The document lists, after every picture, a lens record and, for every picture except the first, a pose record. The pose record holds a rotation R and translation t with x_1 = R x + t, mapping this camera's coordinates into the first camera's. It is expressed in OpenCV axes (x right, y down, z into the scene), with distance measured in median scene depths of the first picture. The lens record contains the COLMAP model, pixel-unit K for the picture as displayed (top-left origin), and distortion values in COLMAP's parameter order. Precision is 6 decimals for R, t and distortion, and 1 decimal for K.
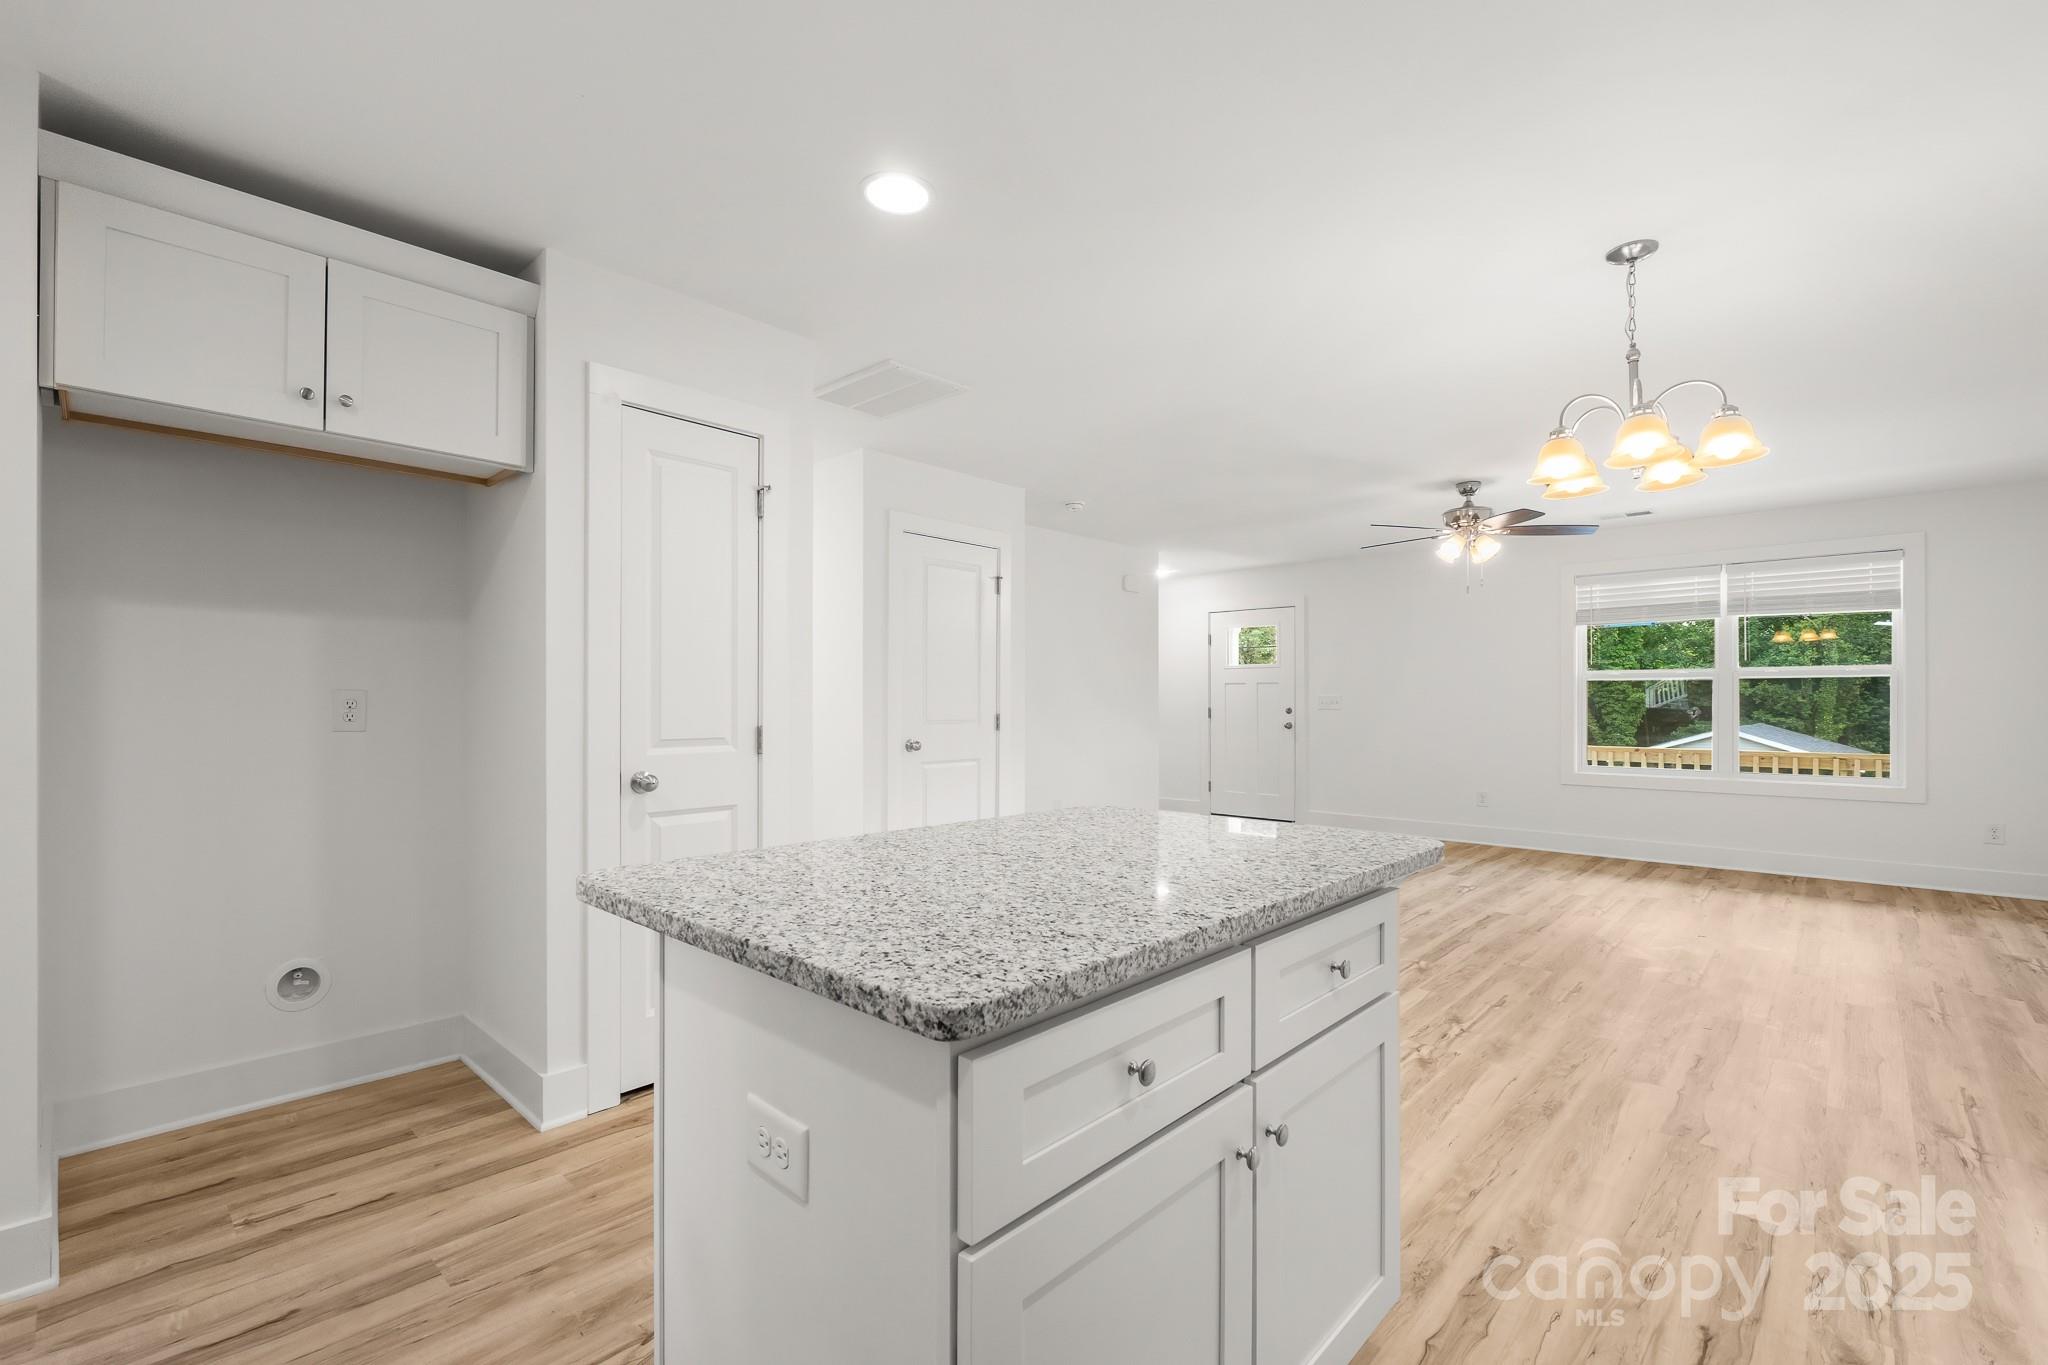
lens RADIAL K [[890.3, 0, 1025.0], [0, 890.3, 698.7], [0, 0, 1]] dist [0.003810, -0.005366]
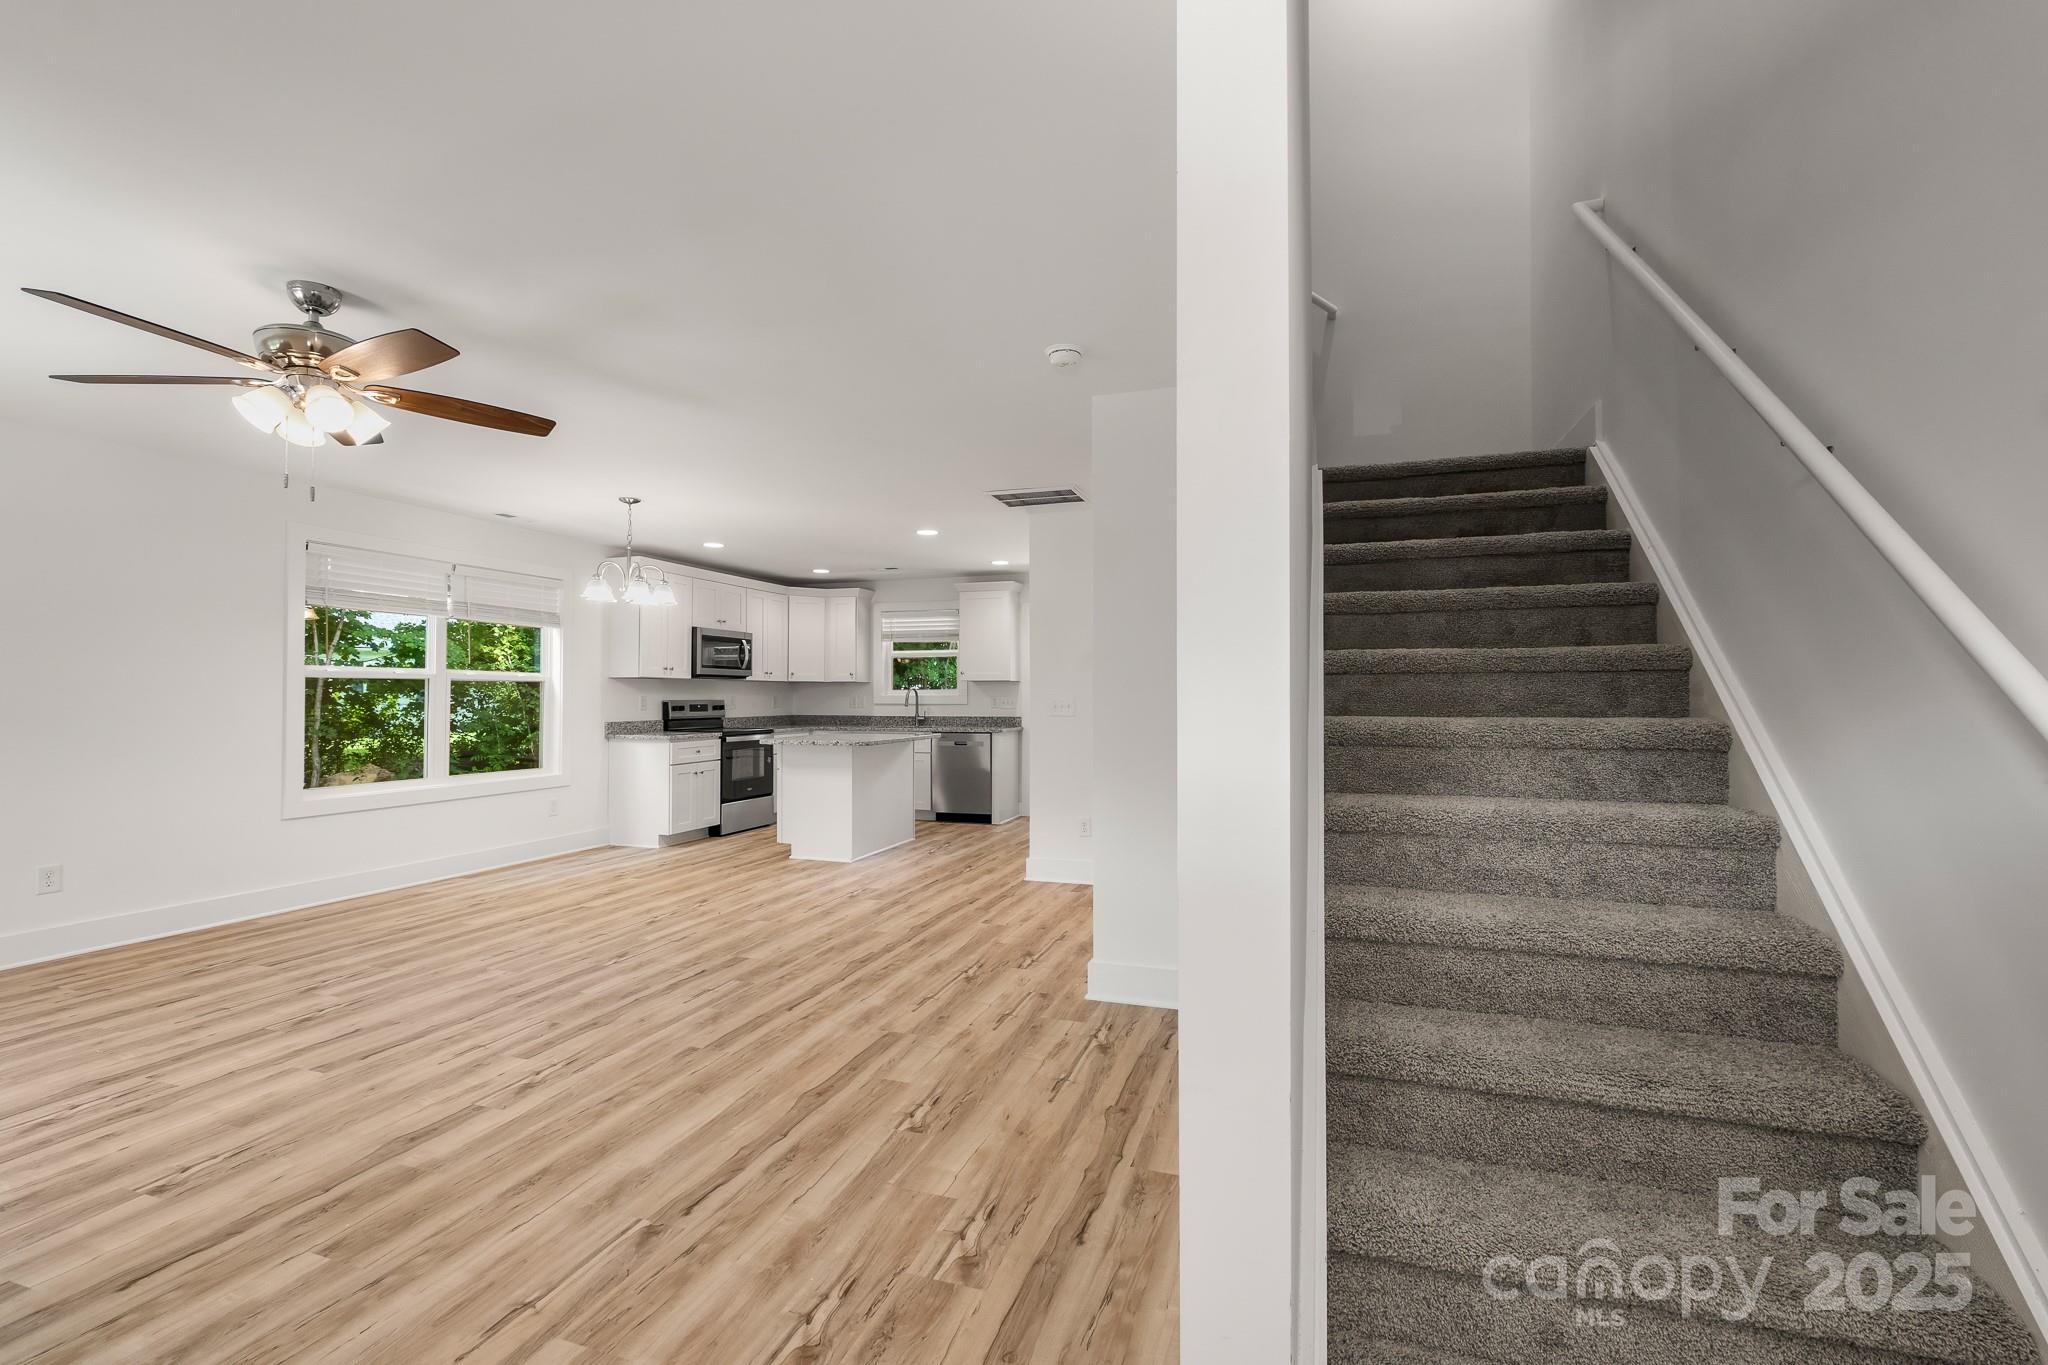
lens RADIAL K [[890.3, 0, 1023.2], [0, 890.3, 667.4], [0, 0, 1]] dist [0.003810, -0.005366]
pose [[-0.910782, -0.012590, -0.412695, 0.304613], [0.001854, 0.999400, -0.034581, -0.002898], [0.412883, -0.032261, -0.910213, 1.471456]]
